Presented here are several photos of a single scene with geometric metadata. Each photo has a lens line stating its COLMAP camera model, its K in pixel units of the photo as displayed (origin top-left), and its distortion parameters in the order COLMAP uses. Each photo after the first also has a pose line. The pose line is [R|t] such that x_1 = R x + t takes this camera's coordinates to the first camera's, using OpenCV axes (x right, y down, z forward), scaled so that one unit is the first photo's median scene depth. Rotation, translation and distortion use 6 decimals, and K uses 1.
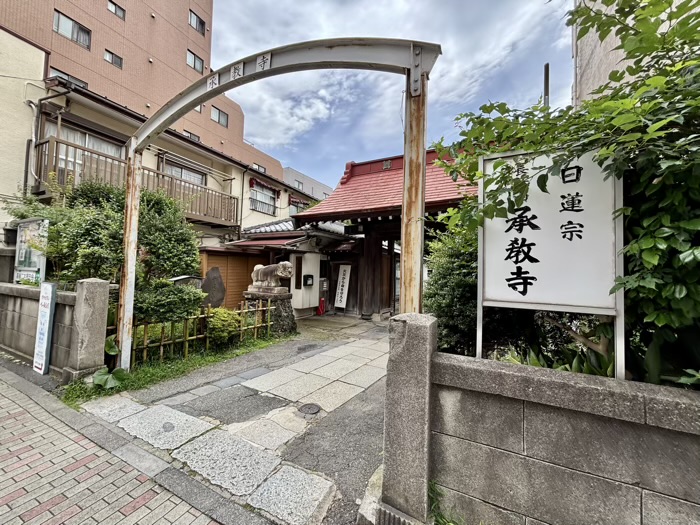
lens RADIAL K [[283.0, 0, 339.4], [0, 283.0, 263.1], [0, 0, 1]] dist [0.001146, 0.000010]
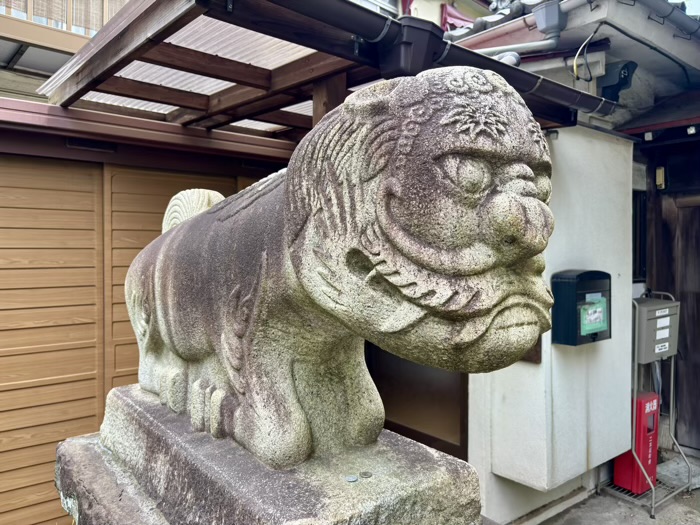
lens RADIAL K [[543.4, 0, 350.0], [0, 543.4, 262.5], [0, 0, 1]] dist [0.012296, -0.004530]
pose [[0.942213, -0.023106, -0.334217, -0.128388], [0.035304, 0.998912, 0.030470, 0.022716], [0.333149, -0.040509, 0.942003, 0.671846]]
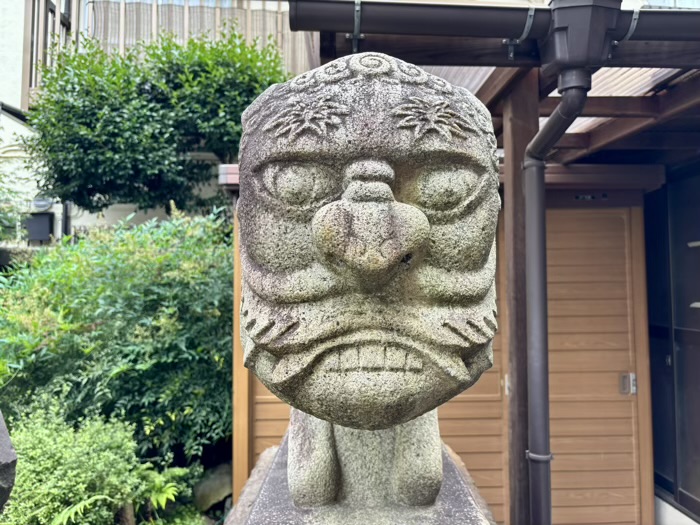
lens RADIAL K [[543.4, 0, 350.0], [0, 543.4, 262.5], [0, 0, 1]] dist [0.012296, -0.004530]
pose [[0.535419, -0.075667, -0.841190, -0.083932], [0.040024, 0.997133, -0.064219, 0.026811], [0.843638, 0.000716, 0.536912, 0.717590]]
